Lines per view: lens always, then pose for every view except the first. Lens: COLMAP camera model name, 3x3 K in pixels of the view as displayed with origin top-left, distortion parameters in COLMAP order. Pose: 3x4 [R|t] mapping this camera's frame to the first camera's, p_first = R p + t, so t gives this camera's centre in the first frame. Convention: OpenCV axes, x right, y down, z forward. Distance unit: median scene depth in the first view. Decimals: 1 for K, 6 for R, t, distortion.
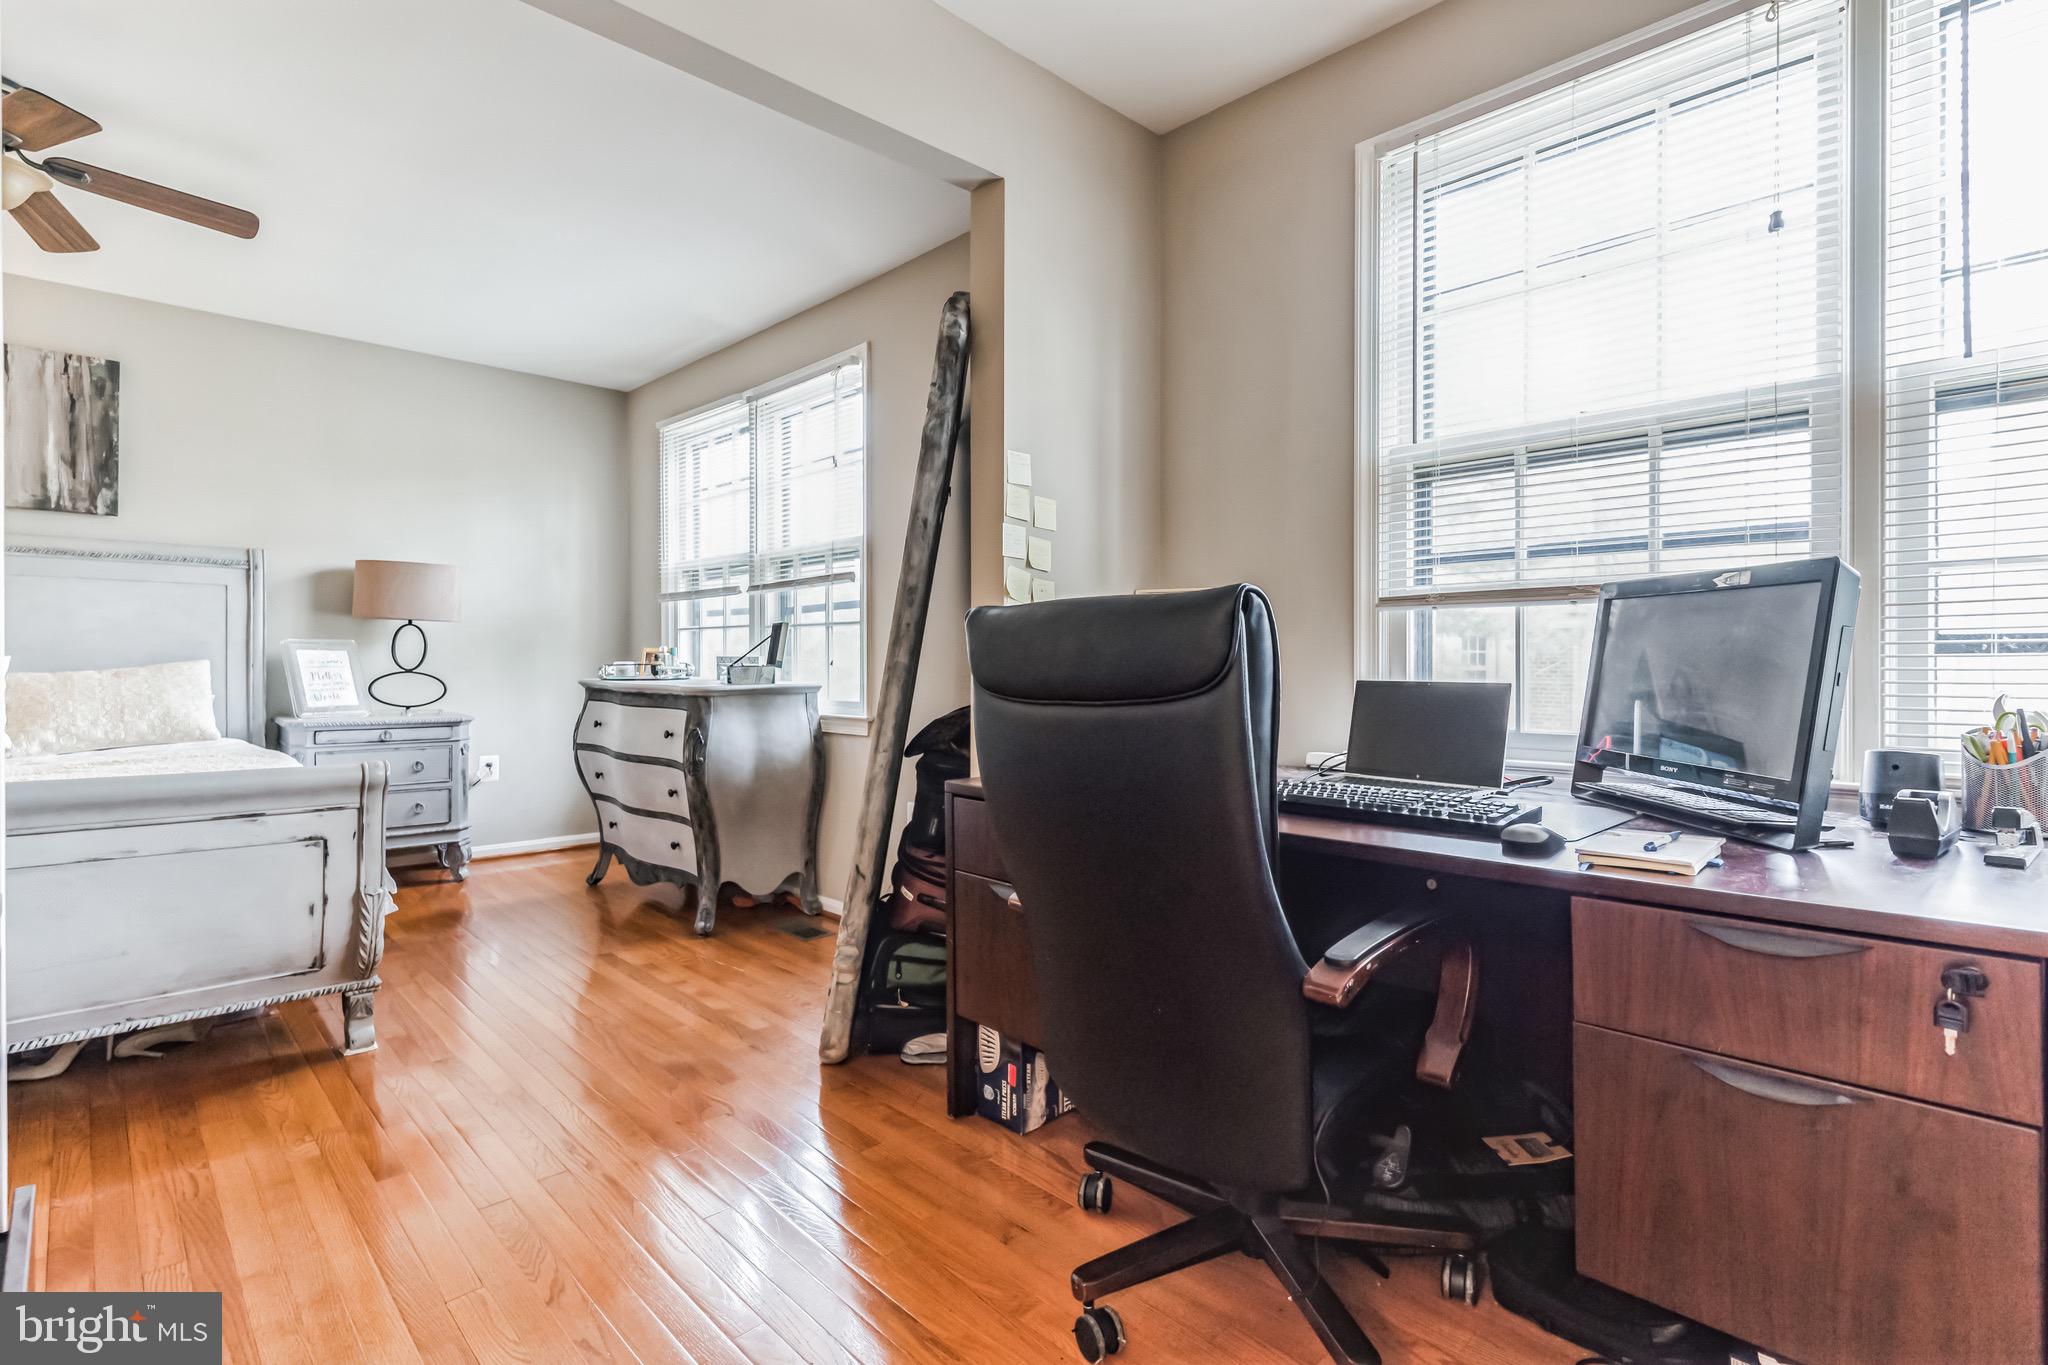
lens RADIAL K [[997.7, 0, 1017.2], [0, 997.7, 654.9], [0, 0, 1]] dist [0.000155, -0.000043]
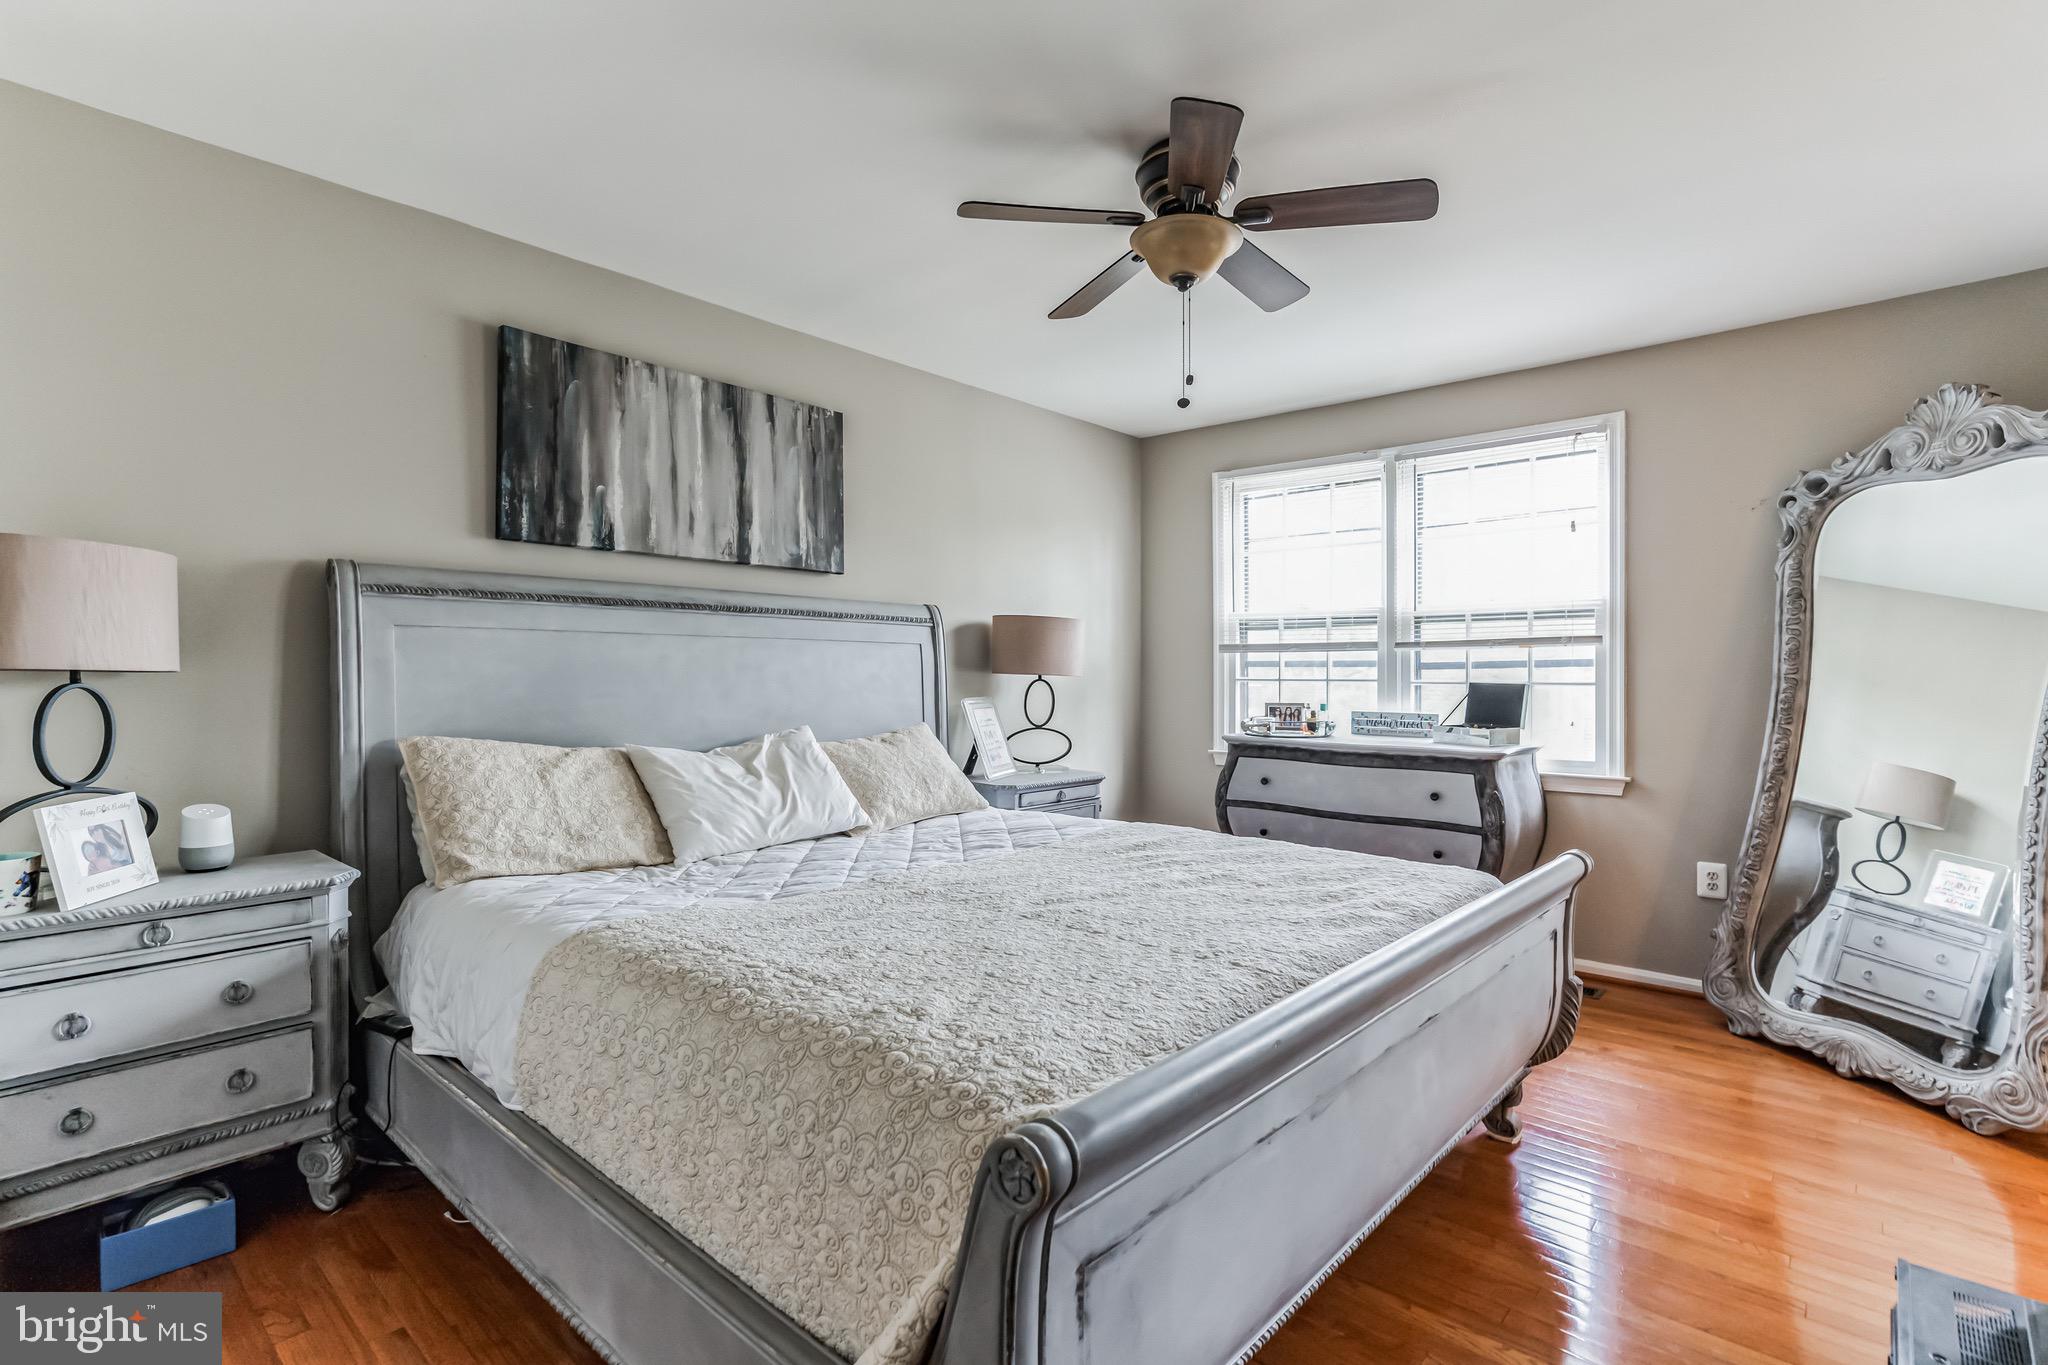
lens RADIAL K [[977.6, 0, 1024.0], [0, 977.6, 682.5], [0, 0, 1]] dist [0.001629, -0.000336]
pose [[0.996519, -0.002532, 0.083322, -0.807163], [0.001109, 0.999853, 0.017126, -0.050927], [-0.083353, -0.016974, 0.996375, 0.045005]]
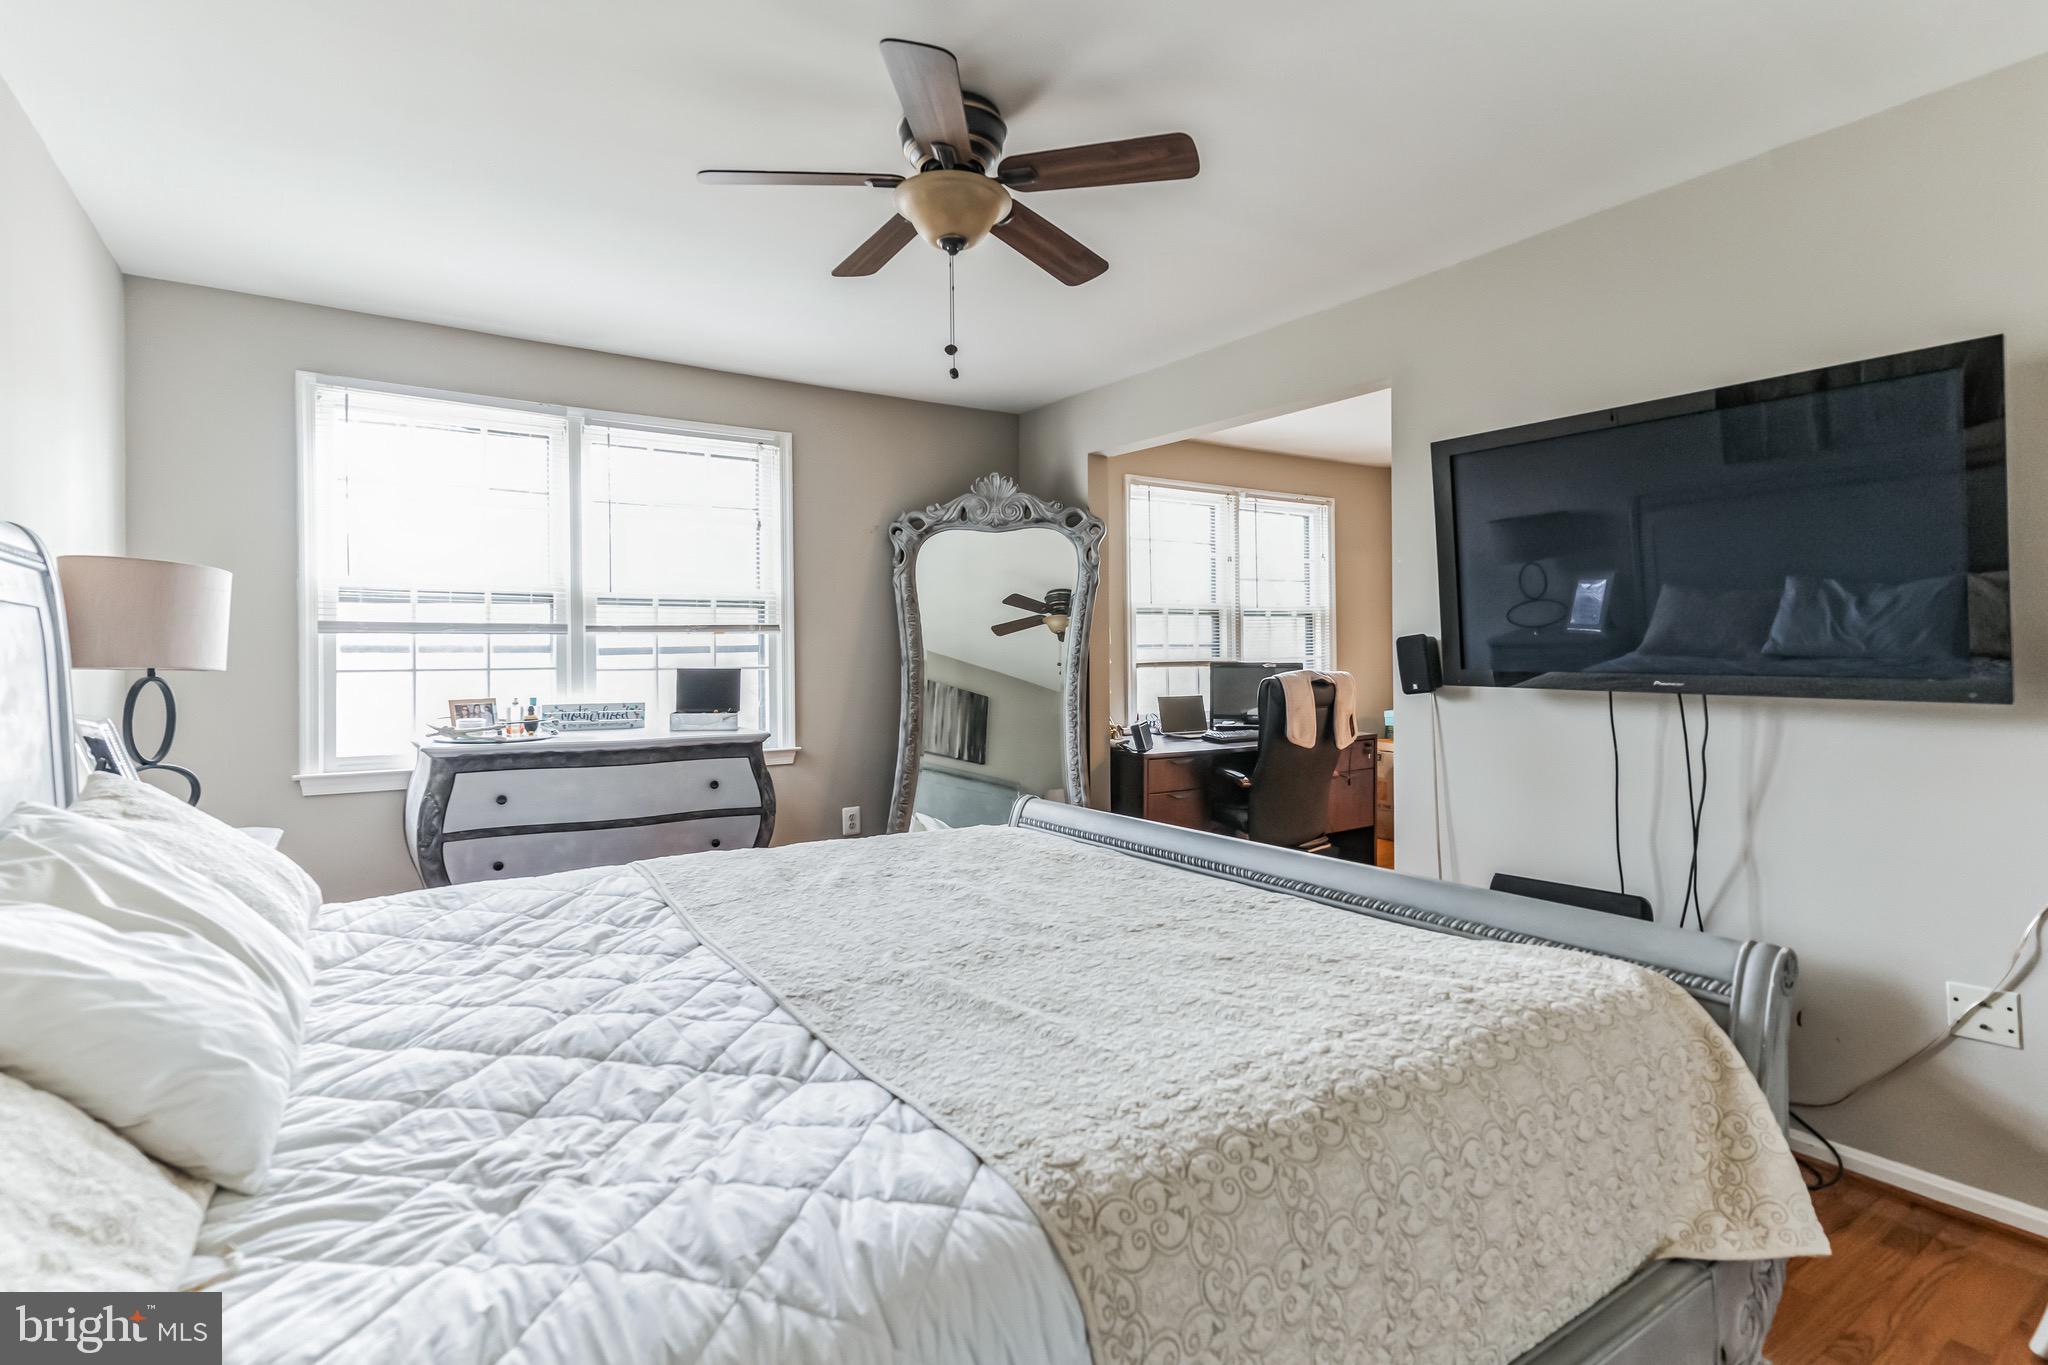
lens RADIAL K [[997.7, 0, 1017.2], [0, 997.7, 654.9], [0, 0, 1]] dist [0.000155, -0.000043]
pose [[0.166433, -0.005505, 0.986037, -1.220400], [-0.000111, 0.999984, 0.005602, -0.052922], [-0.986053, -0.001042, 0.166430, 0.509557]]
